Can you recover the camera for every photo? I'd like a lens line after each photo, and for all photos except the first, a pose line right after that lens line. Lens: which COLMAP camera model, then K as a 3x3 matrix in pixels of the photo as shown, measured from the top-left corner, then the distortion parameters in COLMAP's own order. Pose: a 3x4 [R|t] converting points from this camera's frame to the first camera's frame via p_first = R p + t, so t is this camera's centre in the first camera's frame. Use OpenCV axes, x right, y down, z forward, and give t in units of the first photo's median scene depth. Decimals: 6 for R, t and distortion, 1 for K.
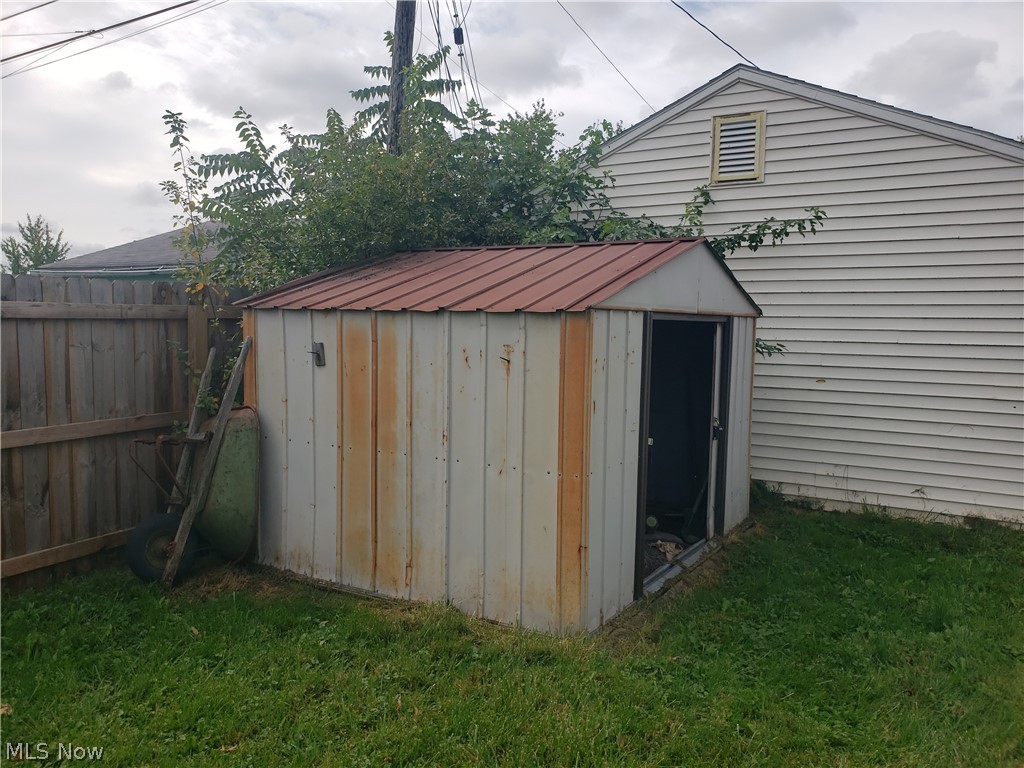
lens RADIAL K [[795.3, 0, 499.7], [0, 795.3, 374.5], [0, 0, 1]] dist [0.009058, 0.005353]
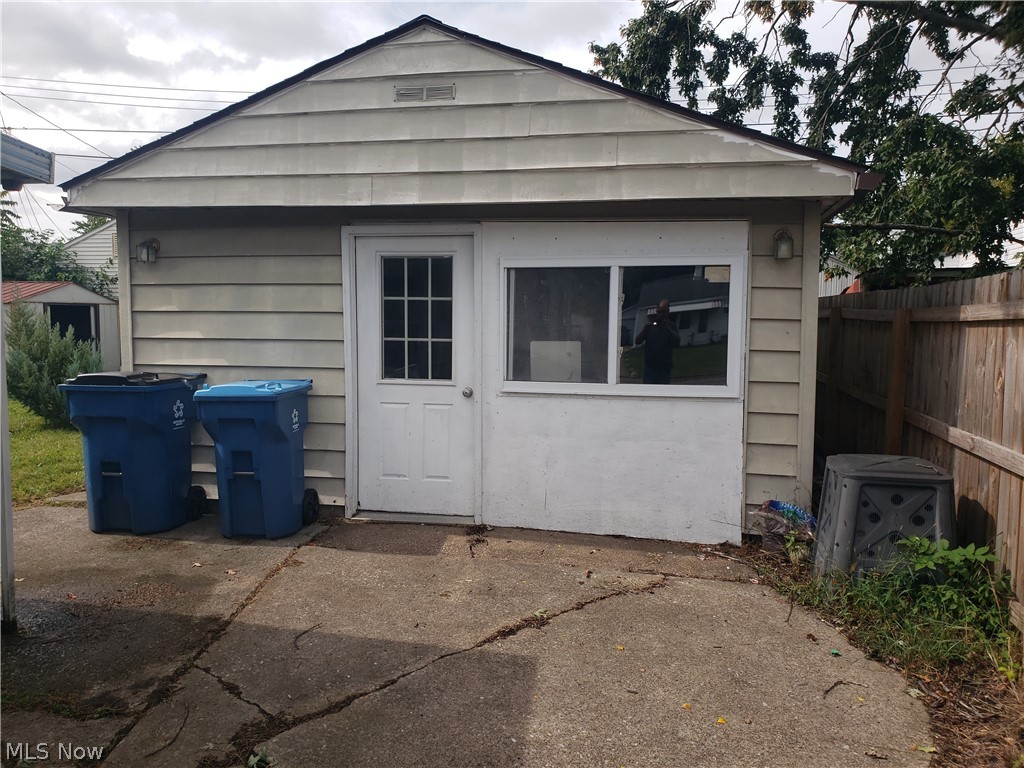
lens RADIAL K [[795.6, 0, 491.0], [0, 795.6, 382.9], [0, 0, 1]] dist [-0.001034, 0.003515]
pose [[0.938870, -0.035604, 0.342427, 0.809403], [0.029950, 0.999314, 0.021786, 0.268360], [-0.342967, -0.010199, 0.939292, -3.098949]]
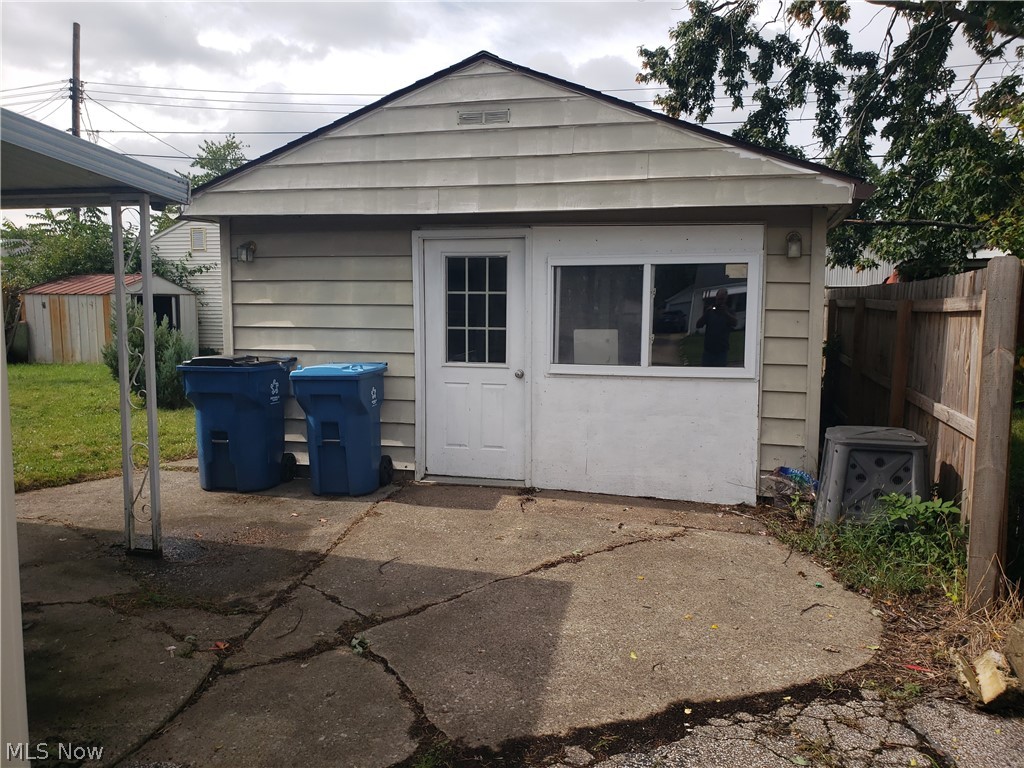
lens RADIAL K [[795.3, 0, 499.7], [0, 795.3, 374.5], [0, 0, 1]] dist [0.009058, 0.005353]
pose [[0.958218, -0.034322, 0.283974, 0.762278], [0.028638, 0.999298, 0.024144, 0.274222], [-0.284603, -0.015003, 0.958528, -3.267371]]
